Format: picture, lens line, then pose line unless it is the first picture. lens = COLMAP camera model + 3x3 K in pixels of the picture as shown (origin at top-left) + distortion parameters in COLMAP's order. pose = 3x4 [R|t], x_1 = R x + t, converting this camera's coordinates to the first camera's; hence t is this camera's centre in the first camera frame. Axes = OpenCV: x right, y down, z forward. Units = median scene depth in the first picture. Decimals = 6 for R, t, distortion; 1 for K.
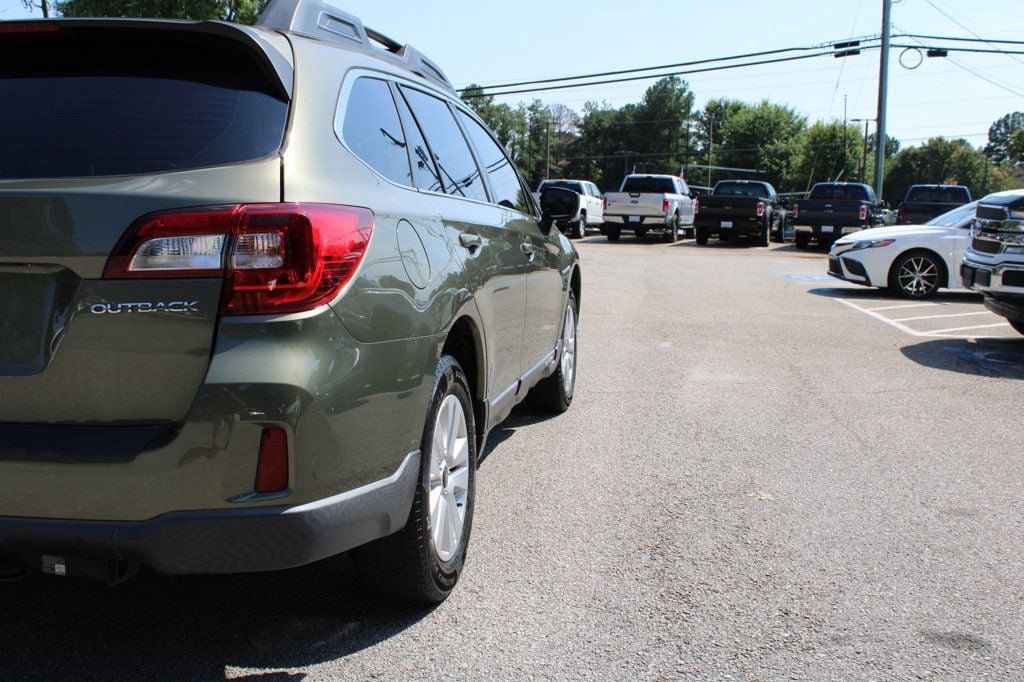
lens RADIAL K [[1024.6, 0, 510.3], [0, 1024.6, 348.4], [0, 0, 1]] dist [-0.145787, 0.179522]
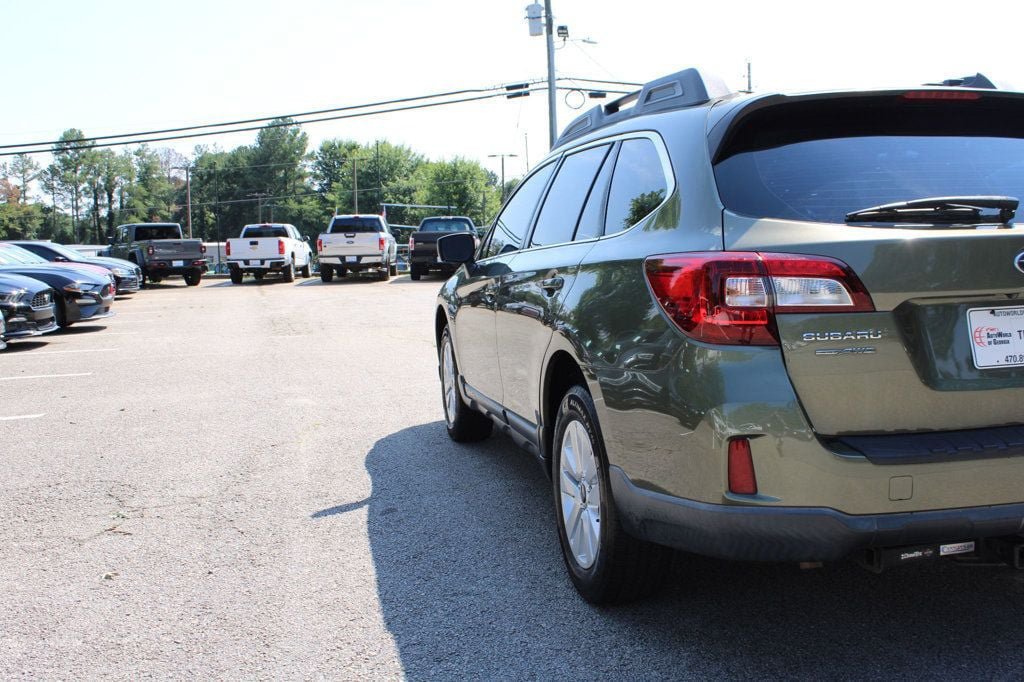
lens RADIAL K [[1024.6, 0, 510.3], [0, 1024.6, 348.4], [0, 0, 1]] dist [-0.145787, 0.179522]
pose [[0.925078, -0.080511, 0.371145, -0.125044], [0.094580, 0.995320, -0.019829, -0.004245], [-0.367811, 0.053446, 0.928363, 0.009185]]
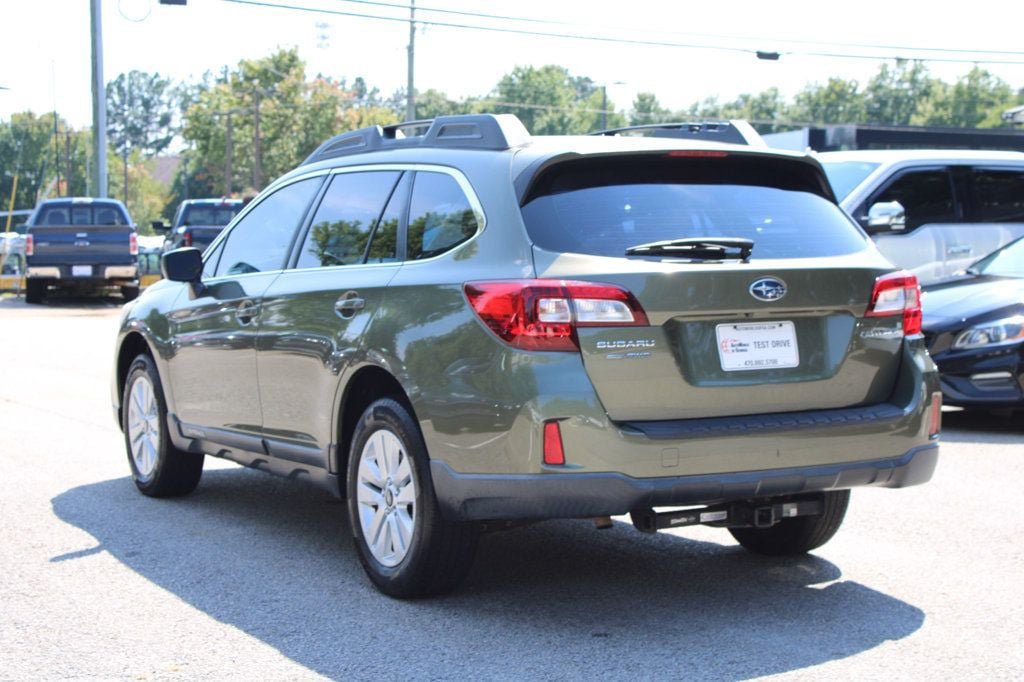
lens RADIAL K [[1821.3, 0, 512.0], [0, 1821.3, 341.0], [0, 0, 1]] dist [0.001095, 0.027760]
pose [[0.777673, -0.055721, 0.626195, -0.208301], [0.104053, 0.993735, -0.040798, 0.002603], [-0.619999, 0.096885, 0.778598, -0.076306]]
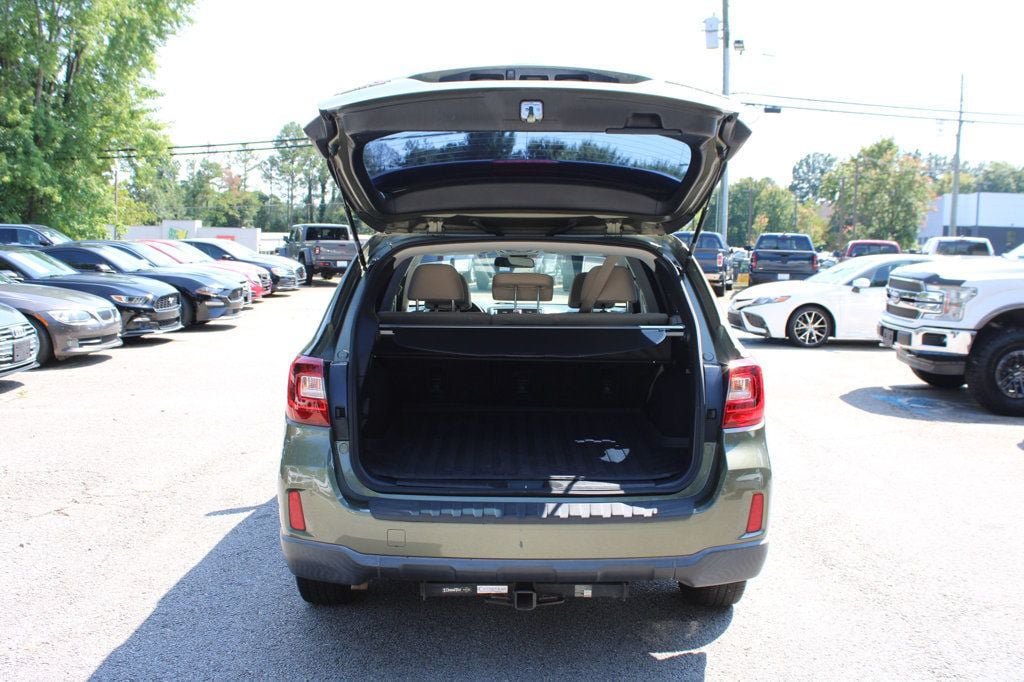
lens RADIAL K [[1044.0, 0, 512.0], [0, 1044.0, 341.0], [0, 0, 1]] dist [-0.100875, 0.024879]
pose [[0.983414, -0.019742, 0.180299, -0.070351], [0.027695, 0.998746, -0.041699, -0.008654], [-0.179250, 0.046001, 0.982728, -0.047348]]
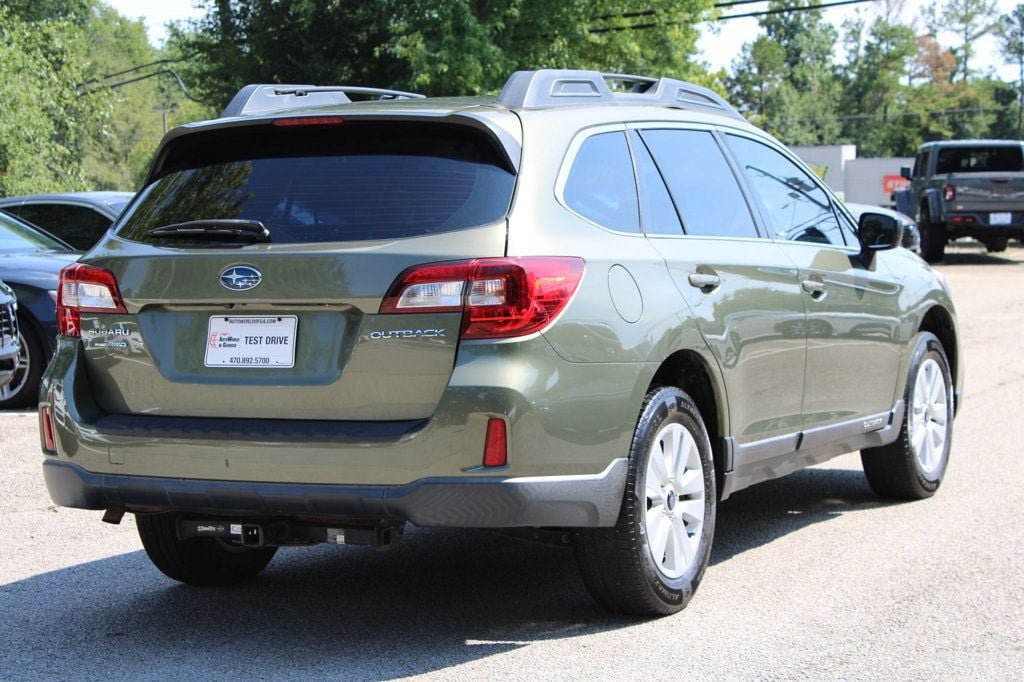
lens RADIAL K [[2230.5, 0, 487.8], [0, 2230.5, 340.6], [0, 0, 1]] dist [0.009832, -0.120829]
pose [[0.955676, -0.013362, -0.294116, 0.048869], [-0.008822, 0.997222, -0.073968, 0.014693], [0.294287, 0.073284, 0.952903, -0.143210]]
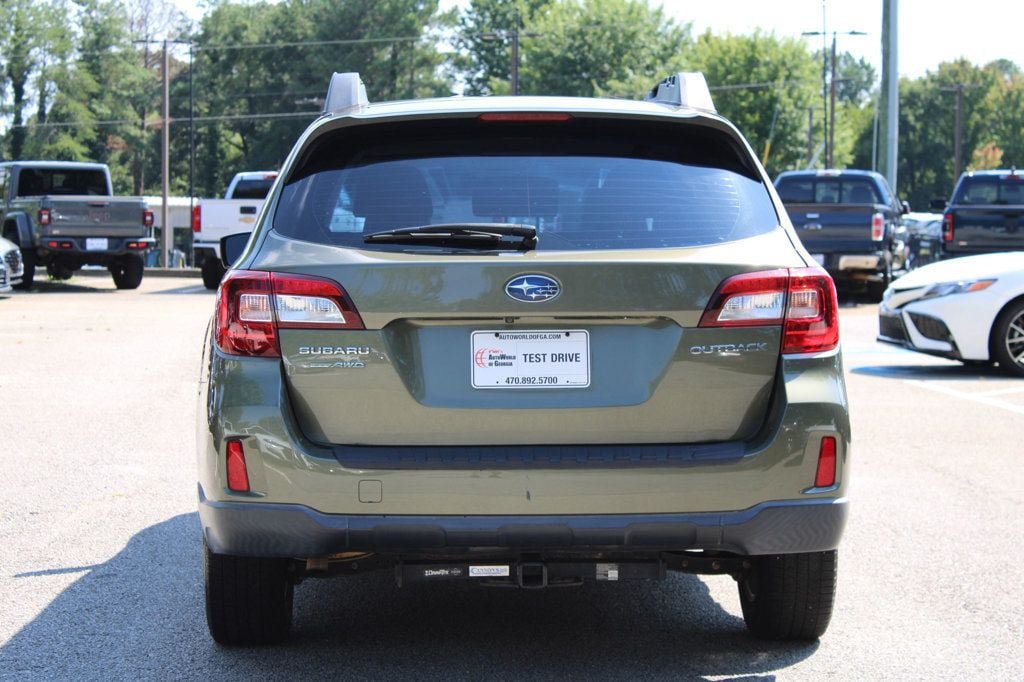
lens RADIAL K [[2335.2, 0, 512.0], [0, 2335.2, 341.0], [0, 0, 1]] dist [0.033405, 0.579675]
pose [[0.977037, -0.023783, 0.211739, -0.095509], [0.041584, 0.995925, -0.080020, 0.013471], [-0.208973, 0.086987, 0.974045, -0.141490]]
